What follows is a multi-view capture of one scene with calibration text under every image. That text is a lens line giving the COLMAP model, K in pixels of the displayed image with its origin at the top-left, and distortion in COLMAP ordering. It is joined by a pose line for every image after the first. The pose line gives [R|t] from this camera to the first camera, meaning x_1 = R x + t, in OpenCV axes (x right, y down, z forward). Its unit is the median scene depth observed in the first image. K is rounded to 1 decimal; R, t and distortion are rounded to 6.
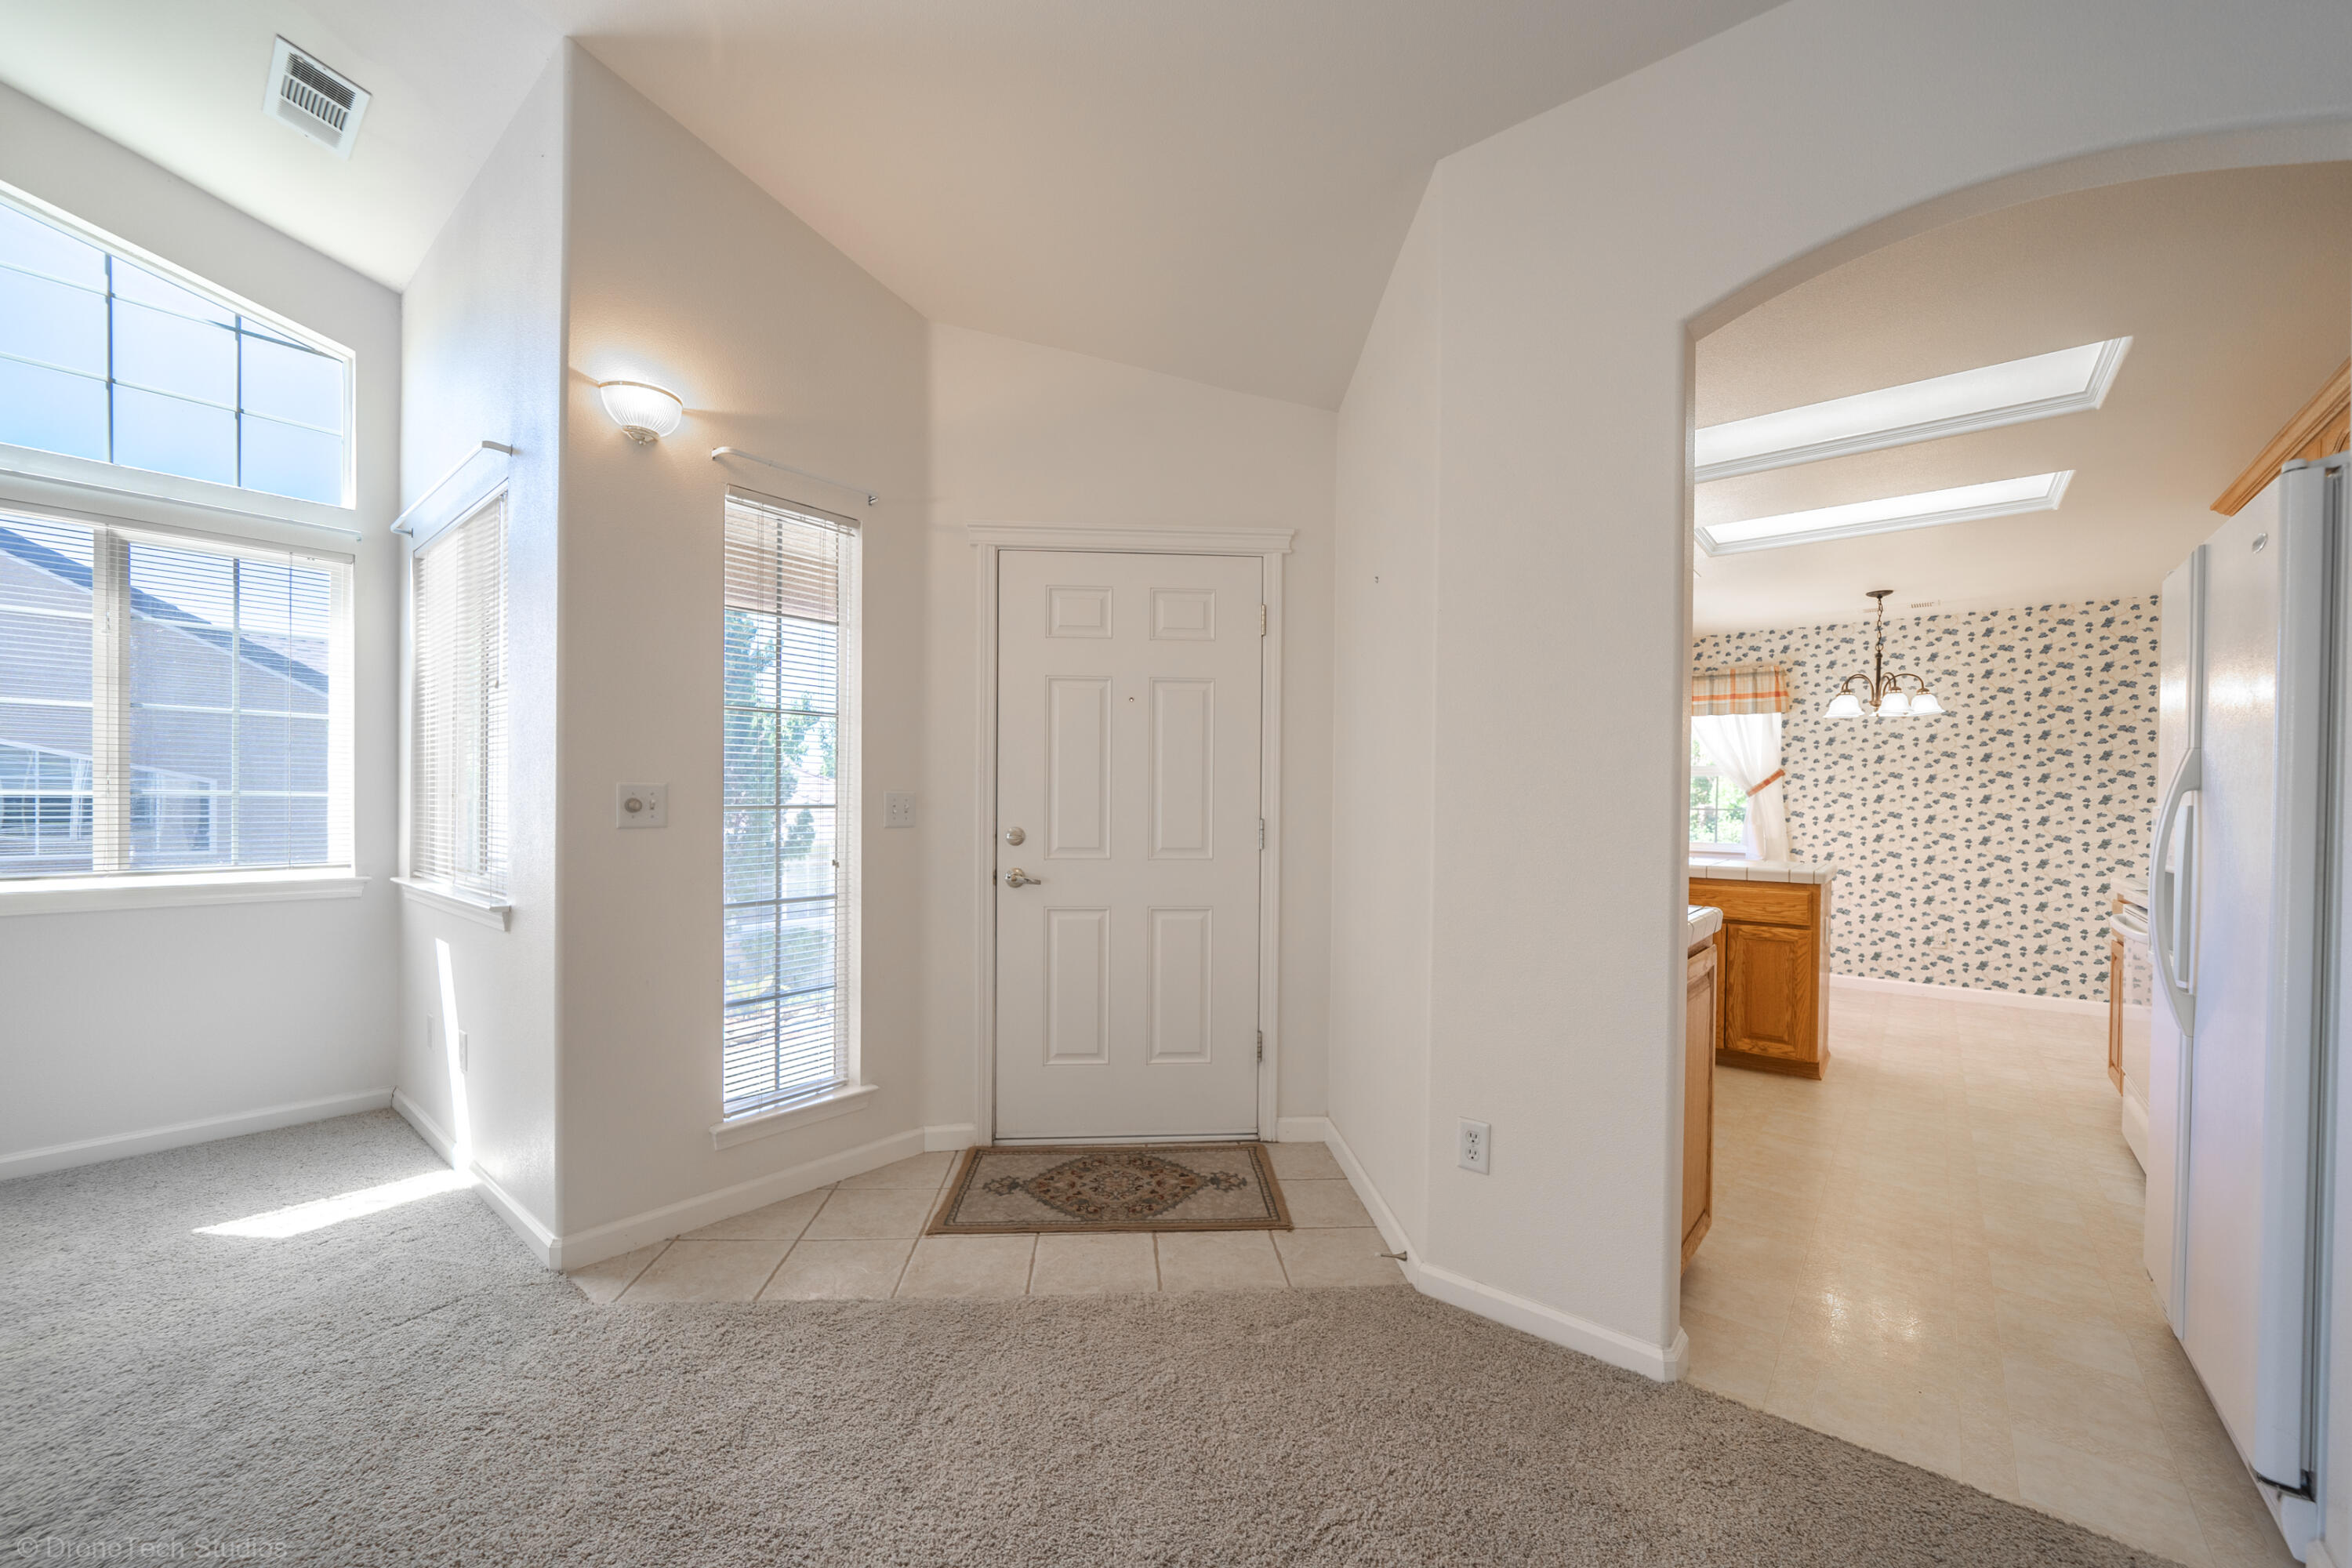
lens RADIAL K [[915.5, 0, 1195.4], [0, 915.5, 803.4], [0, 0, 1]] dist [-0.015151, 0.001241]
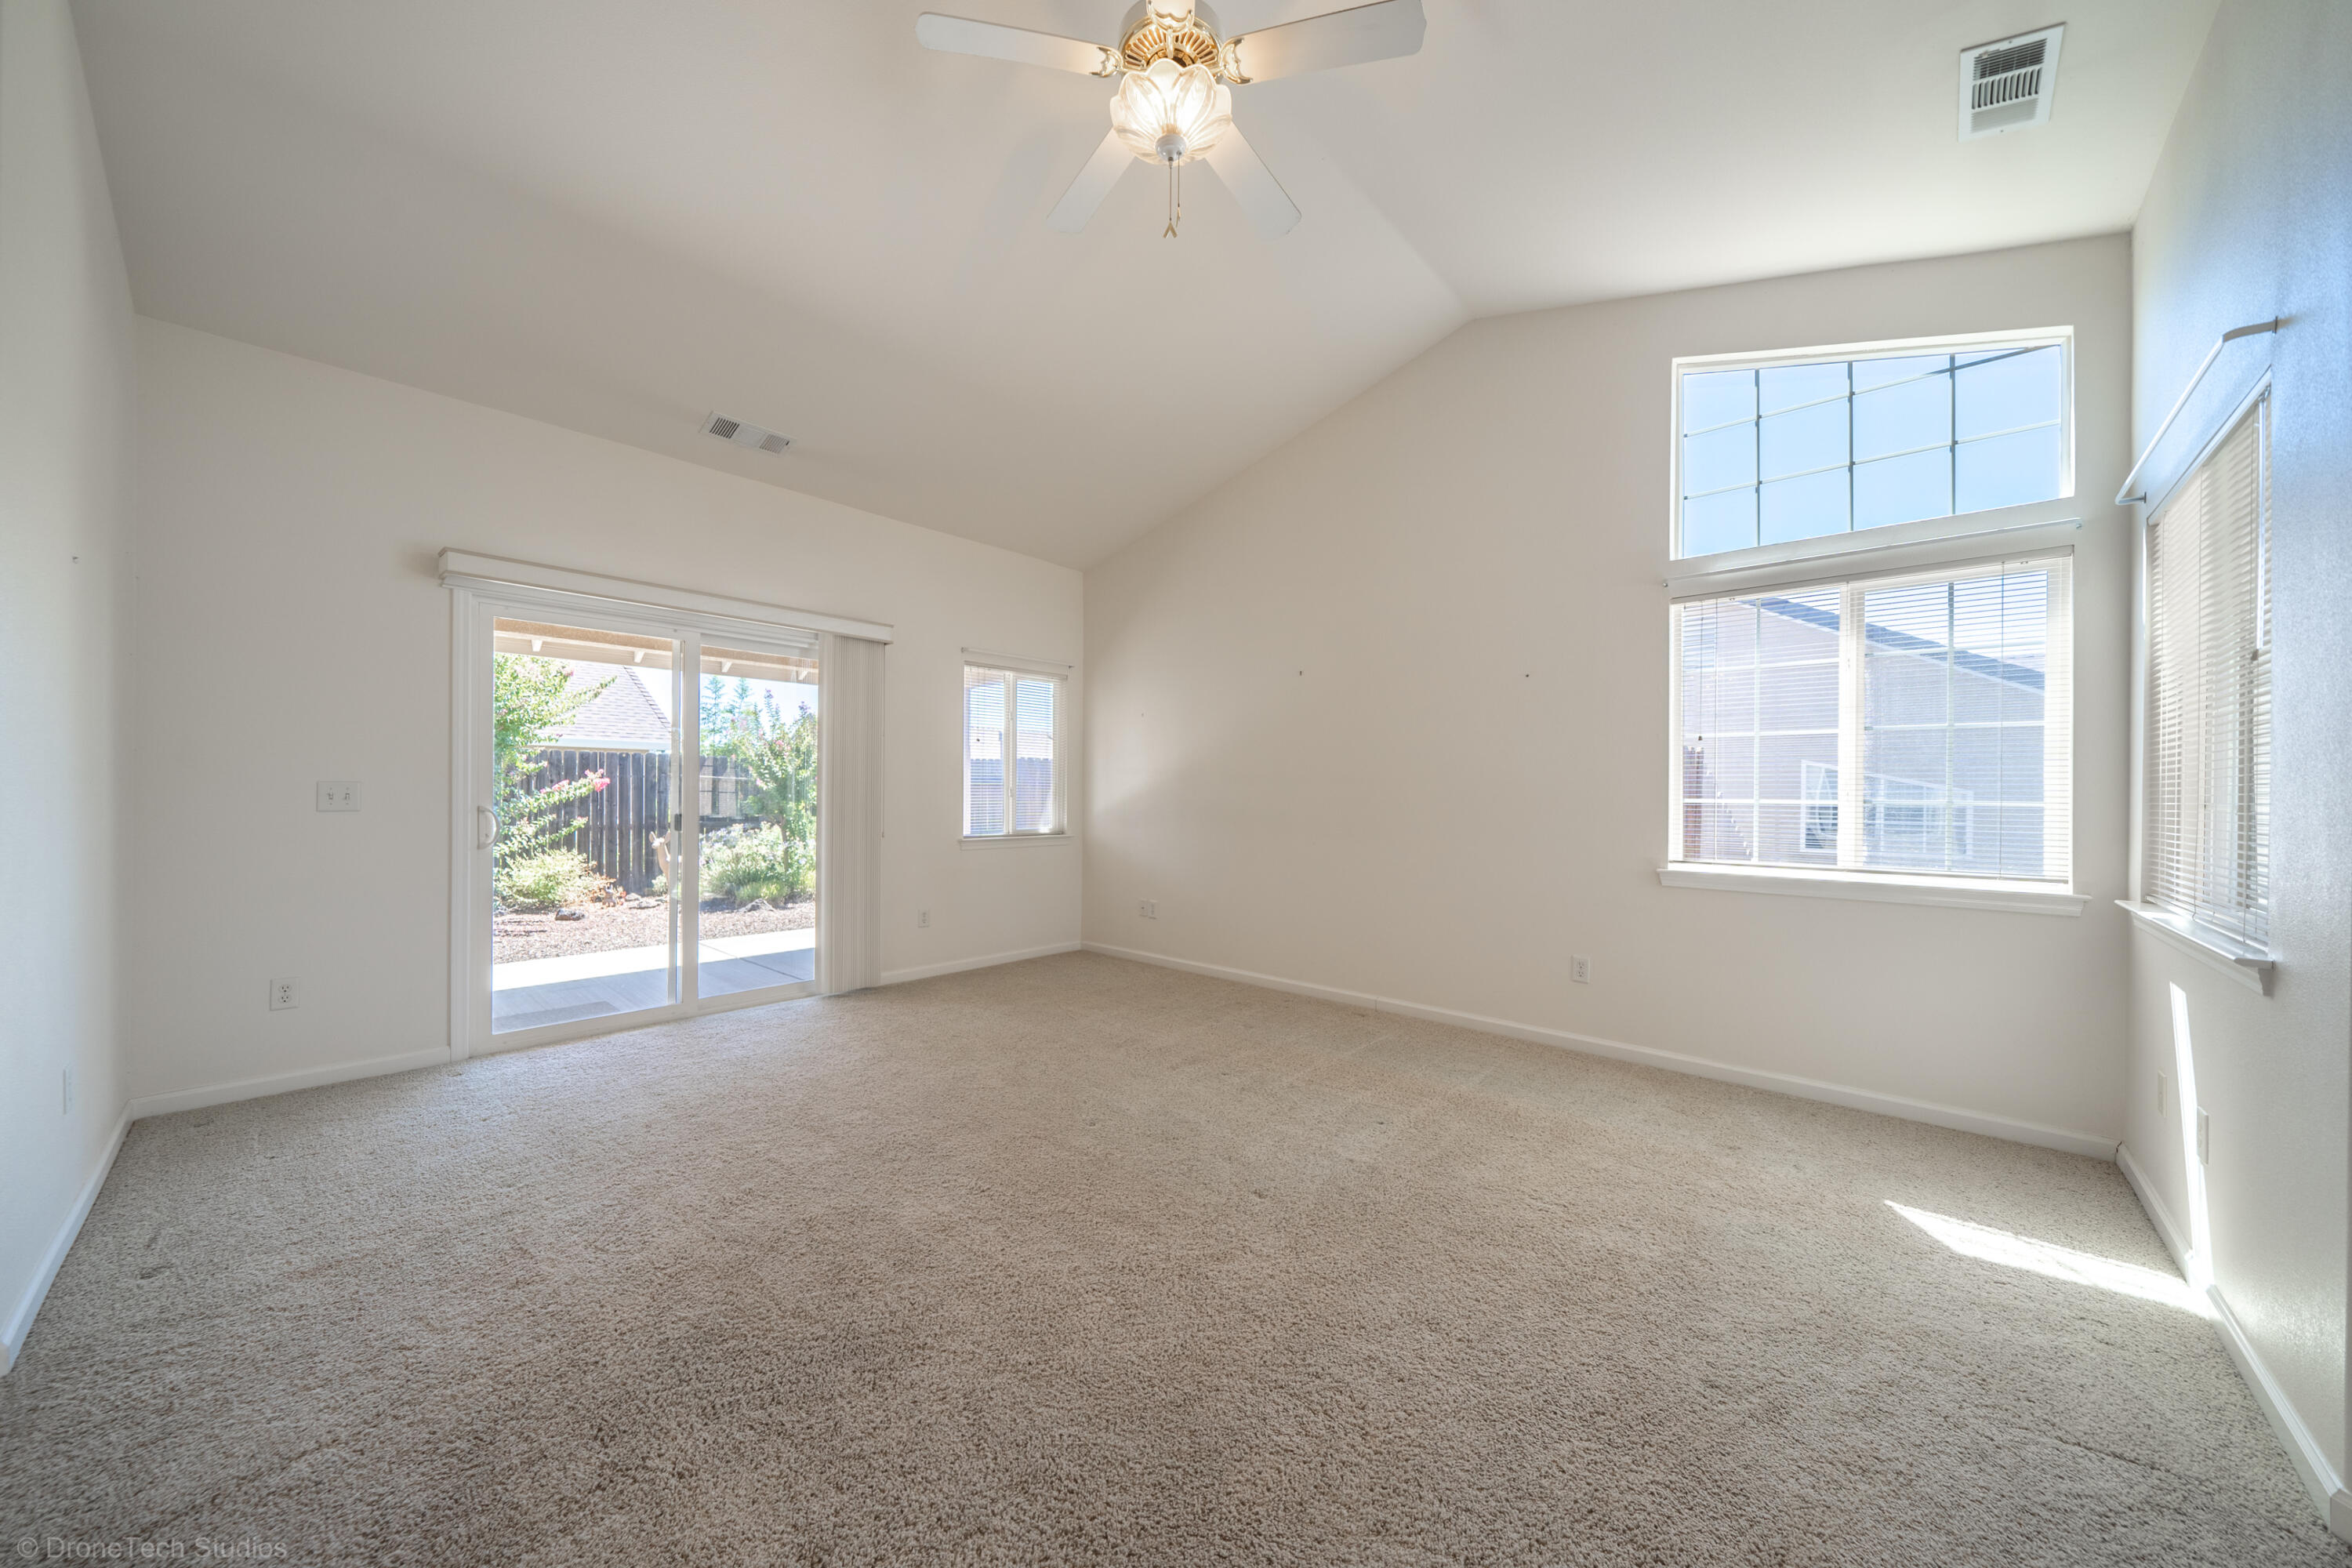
lens RADIAL K [[813.9, 0, 1158.8], [0, 813.9, 796.6], [0, 0, 1]] dist [-0.011972, 0.001373]
pose [[-0.066354, -0.007640, -0.997767, -0.043793], [-0.013361, 0.999888, -0.006767, -0.000044], [0.997707, 0.012882, -0.066449, 0.102936]]
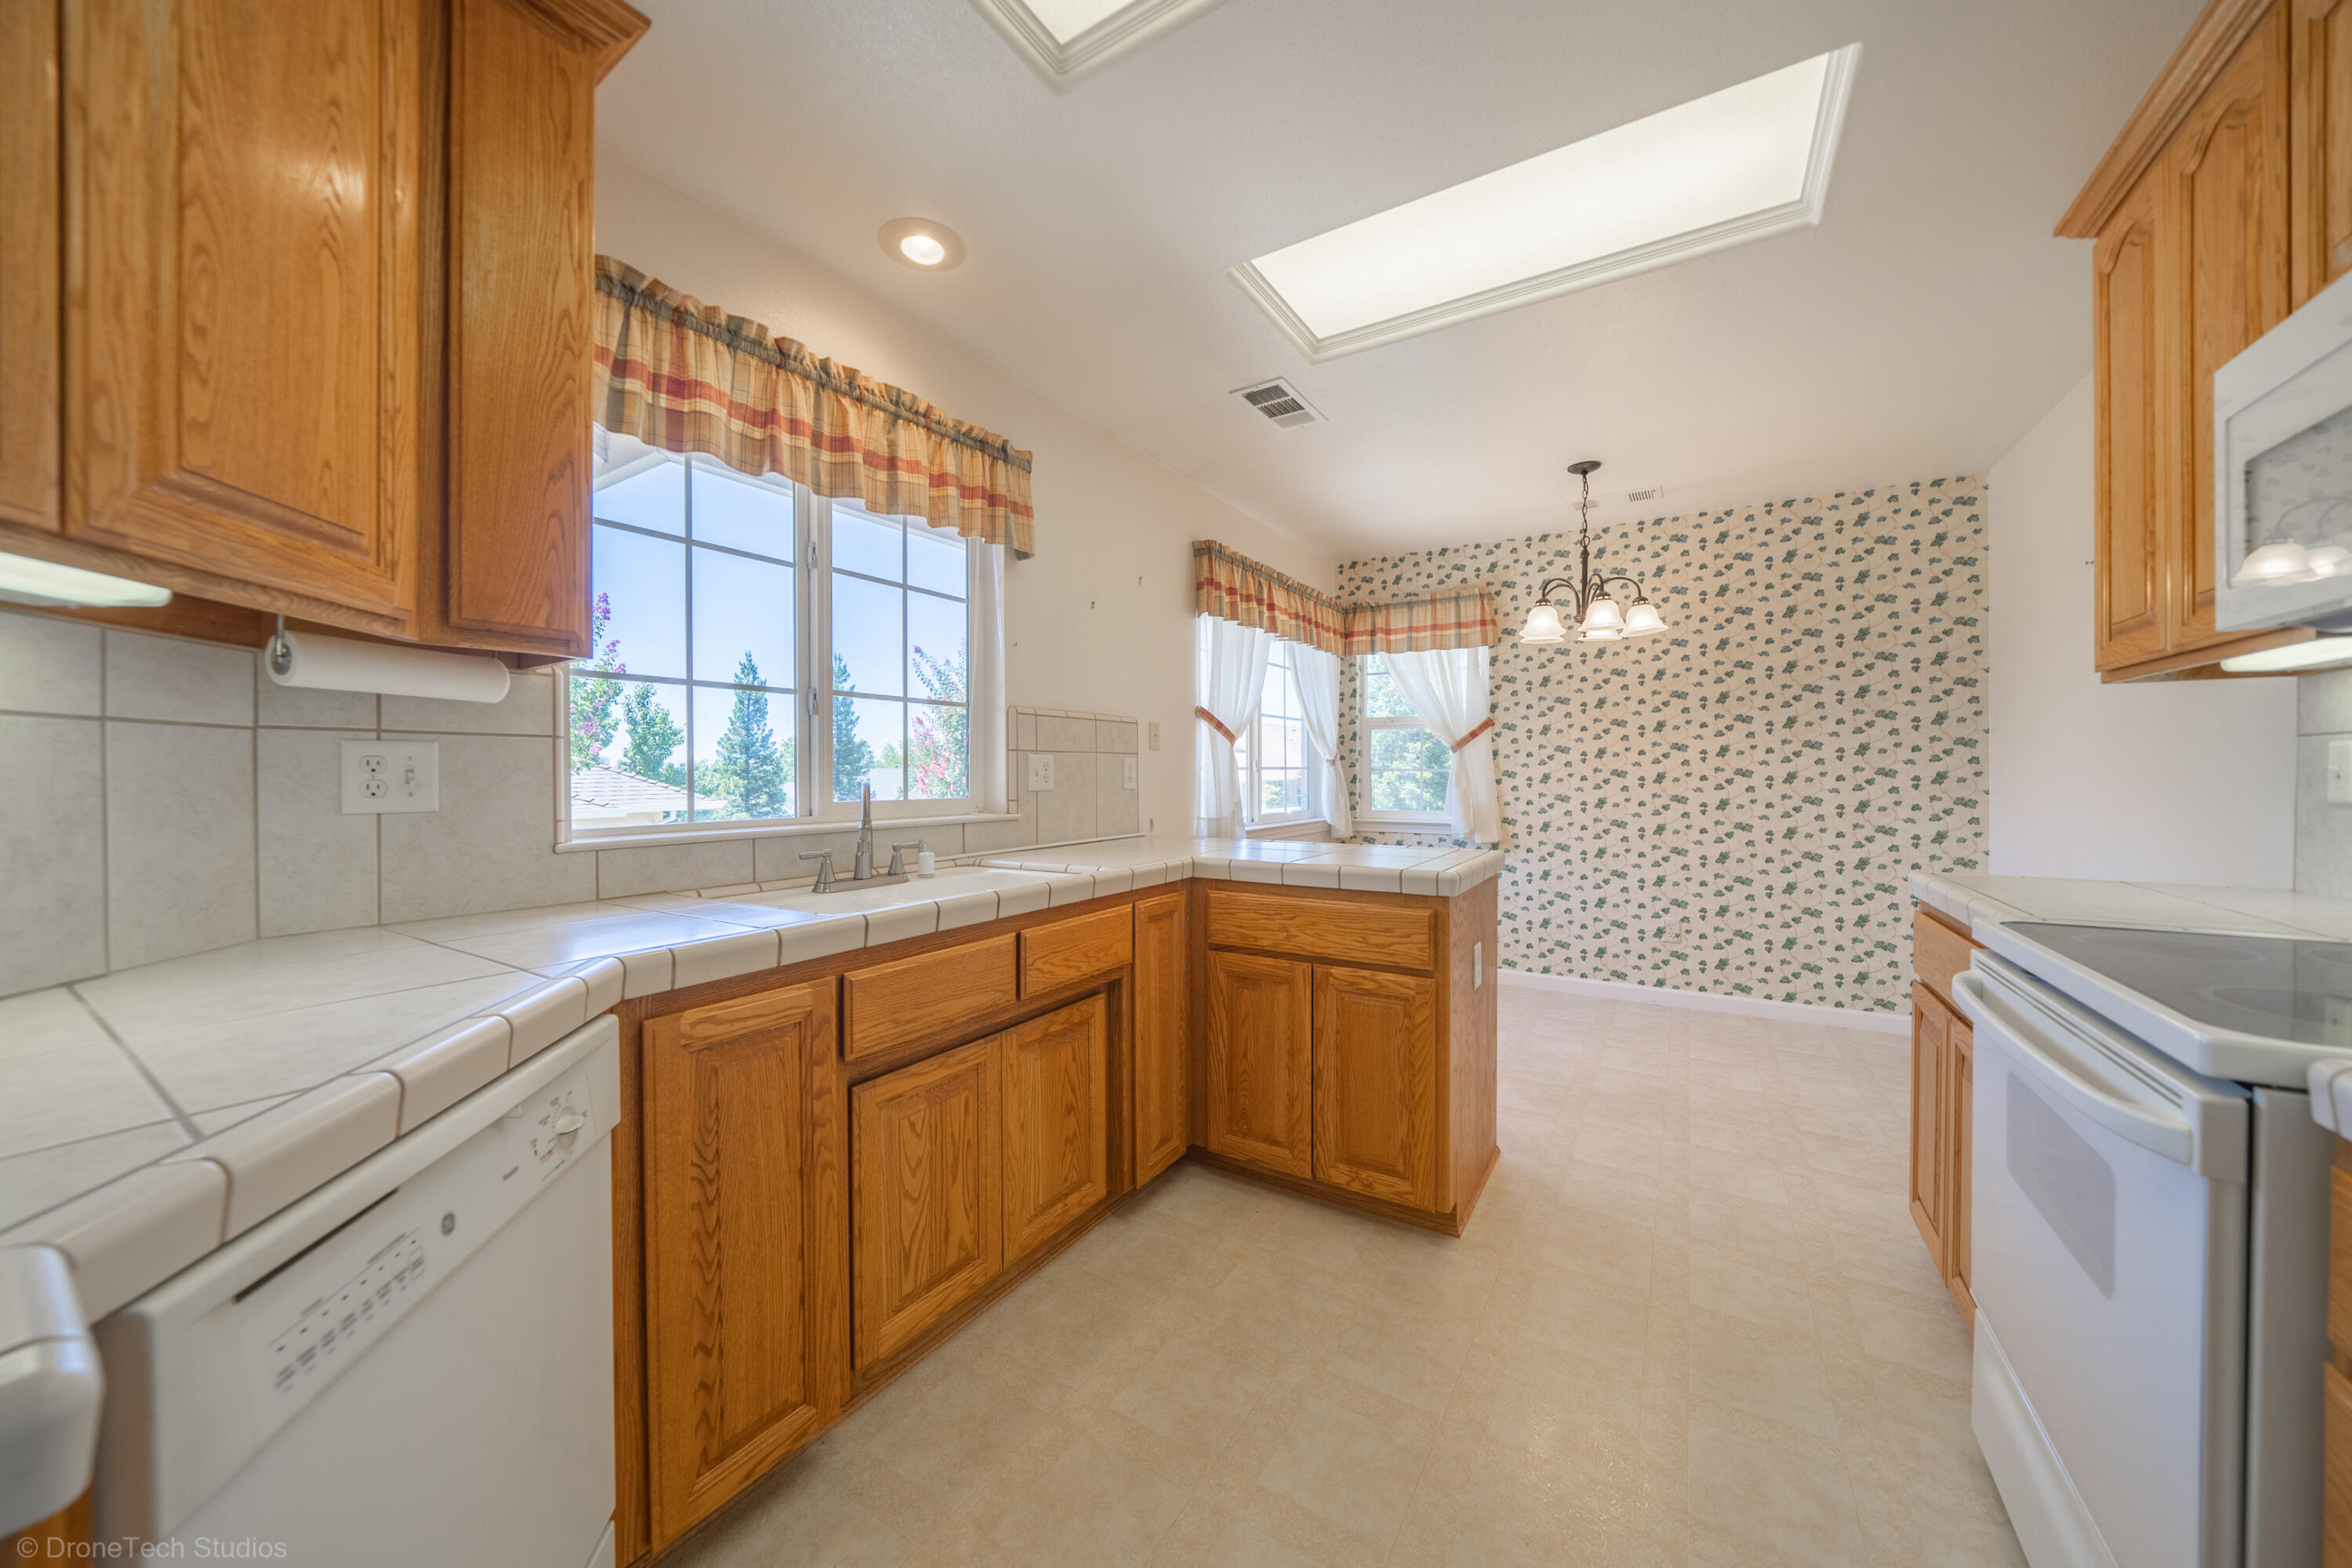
lens RADIAL K [[813.9, 0, 1214.4], [0, 813.9, 774.4], [0, 0, 1]] dist [-0.011972, 0.001373]
pose [[0.988885, -0.015702, 0.147853, 0.461382], [0.015664, 0.999876, 0.001417, 0.010551], [-0.147857, 0.000915, 0.989008, 0.513530]]
